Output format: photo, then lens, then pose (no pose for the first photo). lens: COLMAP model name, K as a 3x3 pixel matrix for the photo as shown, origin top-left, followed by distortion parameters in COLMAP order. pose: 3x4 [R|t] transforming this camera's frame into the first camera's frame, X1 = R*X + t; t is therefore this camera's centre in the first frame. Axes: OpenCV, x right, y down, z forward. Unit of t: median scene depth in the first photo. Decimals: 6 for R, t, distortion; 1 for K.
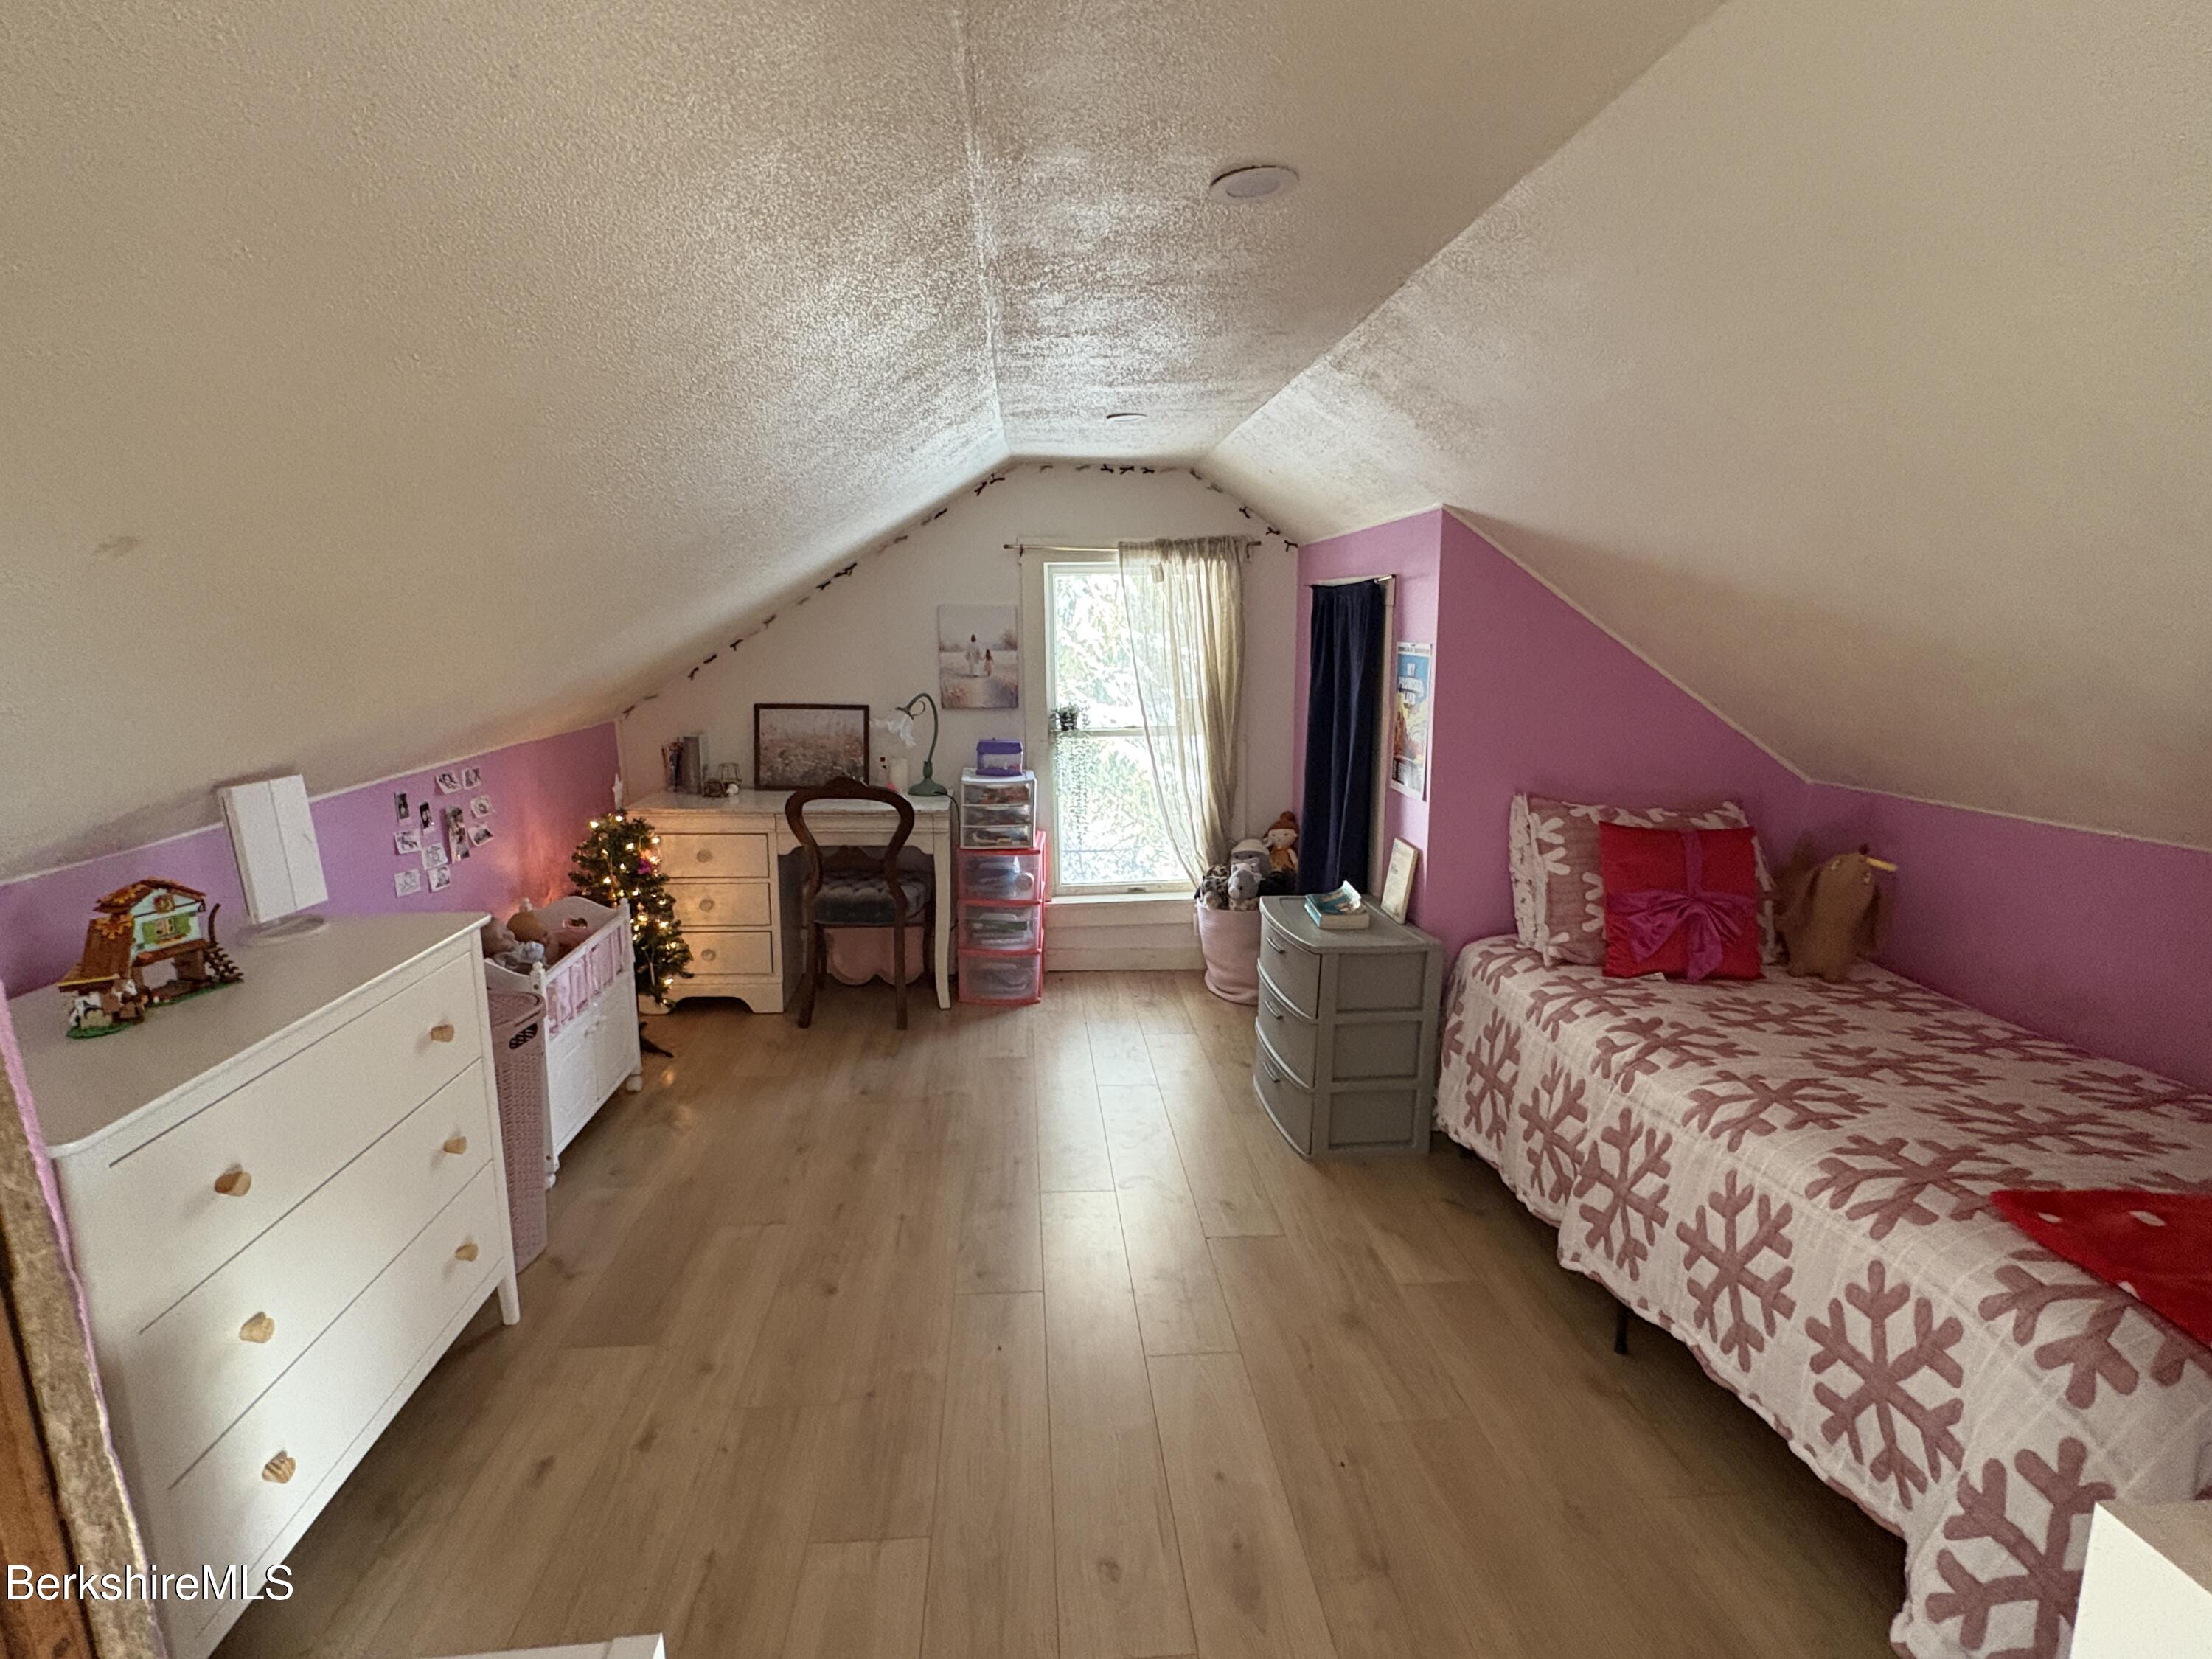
lens RADIAL K [[1082.7, 0, 1106.0], [0, 1082.7, 829.5], [0, 0, 1]] dist [-0.001596, 0.000298]
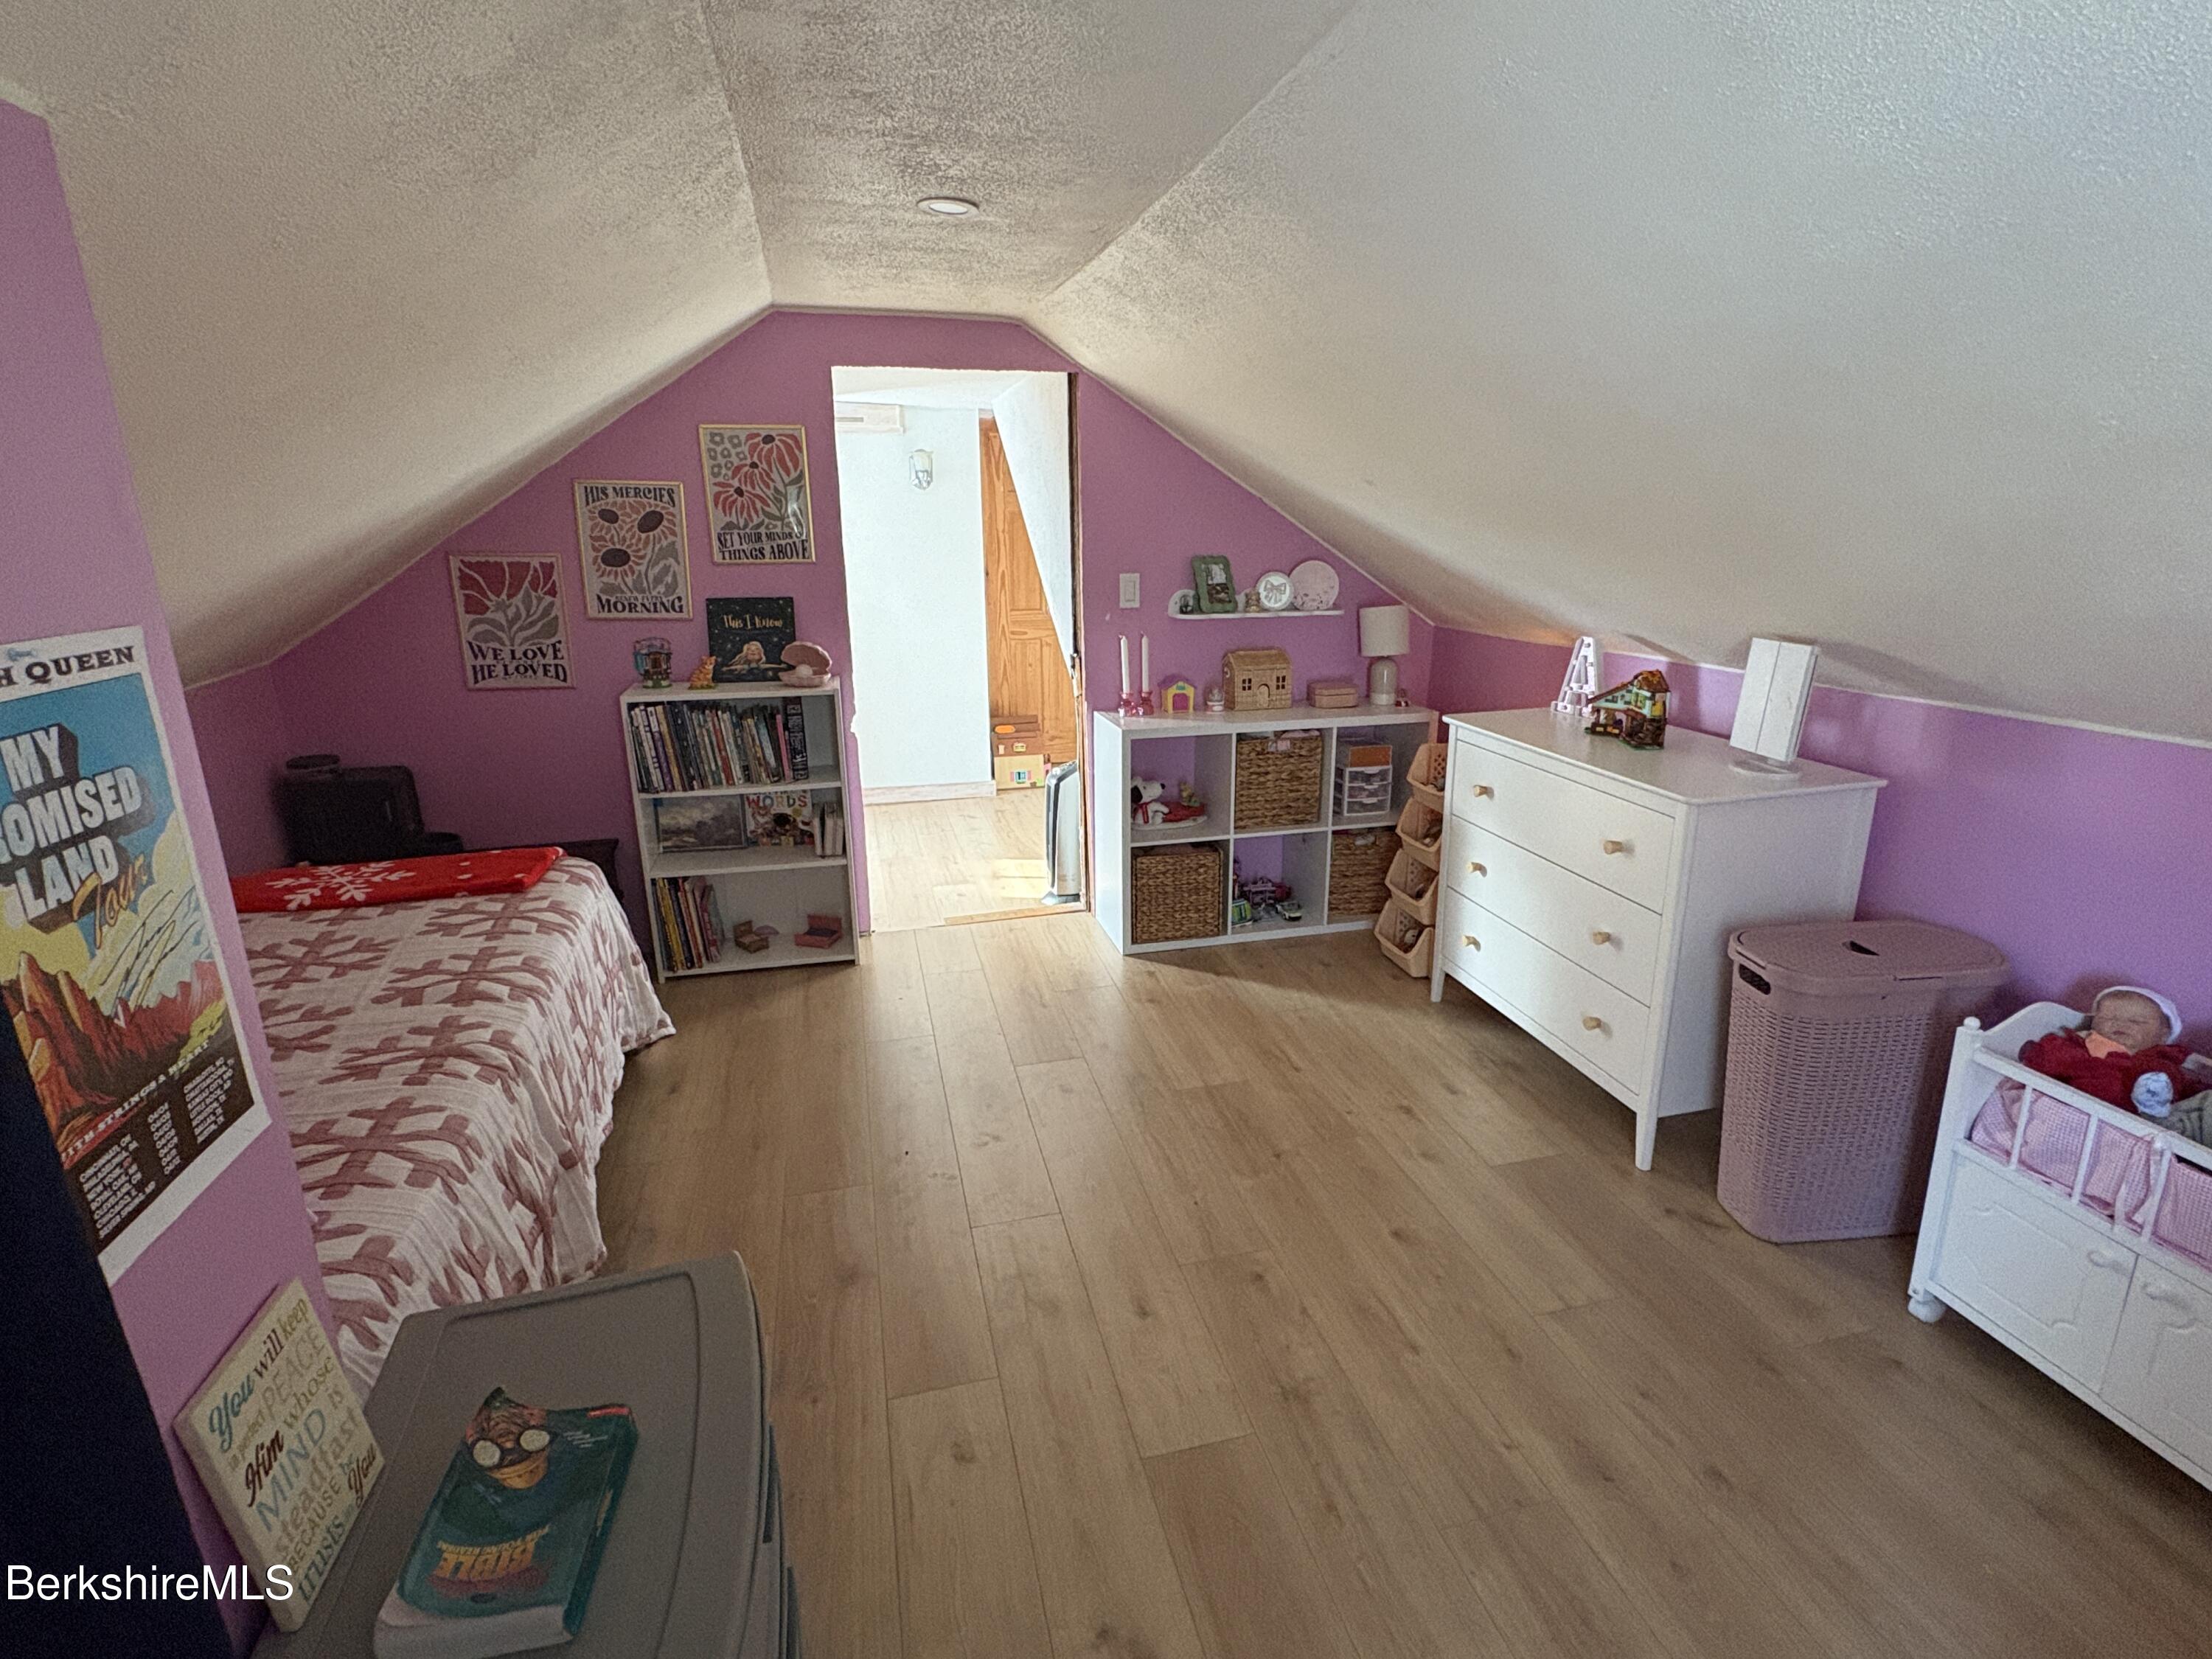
lens RADIAL K [[1082.7, 0, 1106.0], [0, 1082.7, 829.5], [0, 0, 1]] dist [-0.001596, 0.000298]
pose [[-0.988289, 0.057893, -0.141184, 0.067340], [-0.013052, 0.889773, 0.456217, -0.192671], [0.152034, 0.452717, -0.878597, 0.987396]]
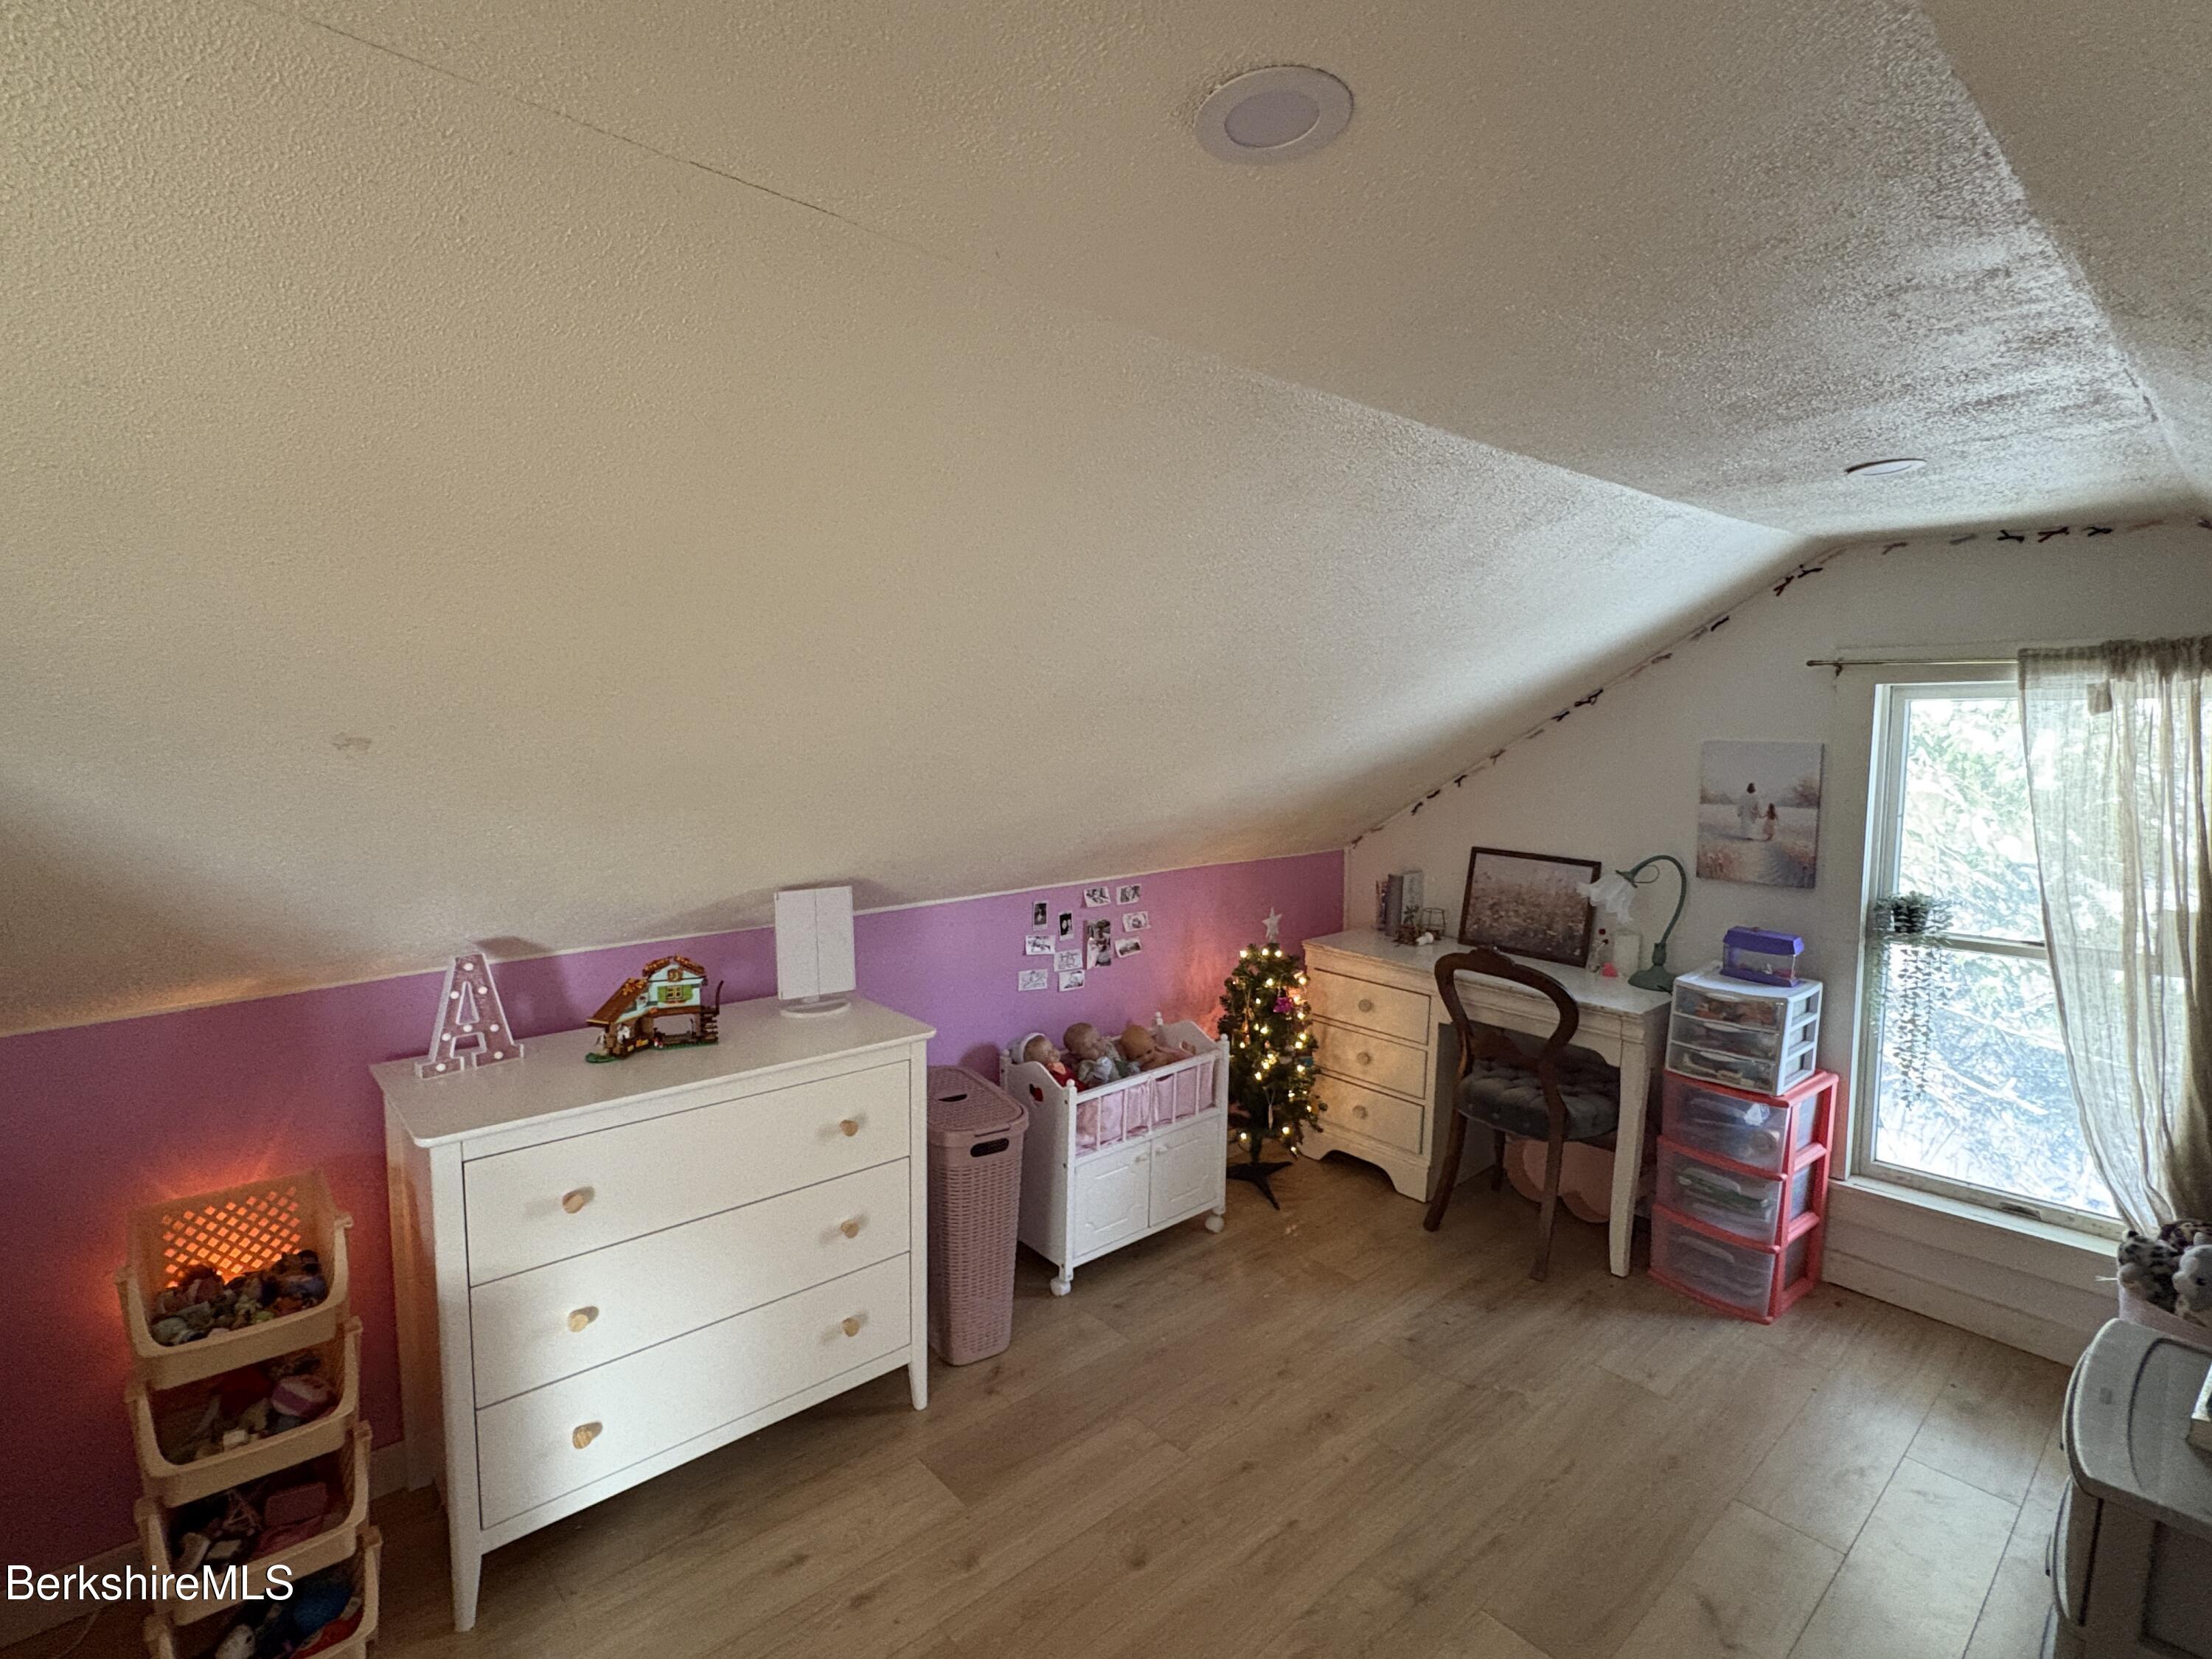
lens RADIAL K [[1082.7, 0, 1106.0], [0, 1082.7, 829.5], [0, 0, 1]] dist [-0.001596, 0.000298]
pose [[0.600128, 0.087987, -0.795050, 0.212540], [-0.160948, 0.986887, -0.012271, -0.074916], [0.783544, 0.135326, 0.606420, 0.236436]]
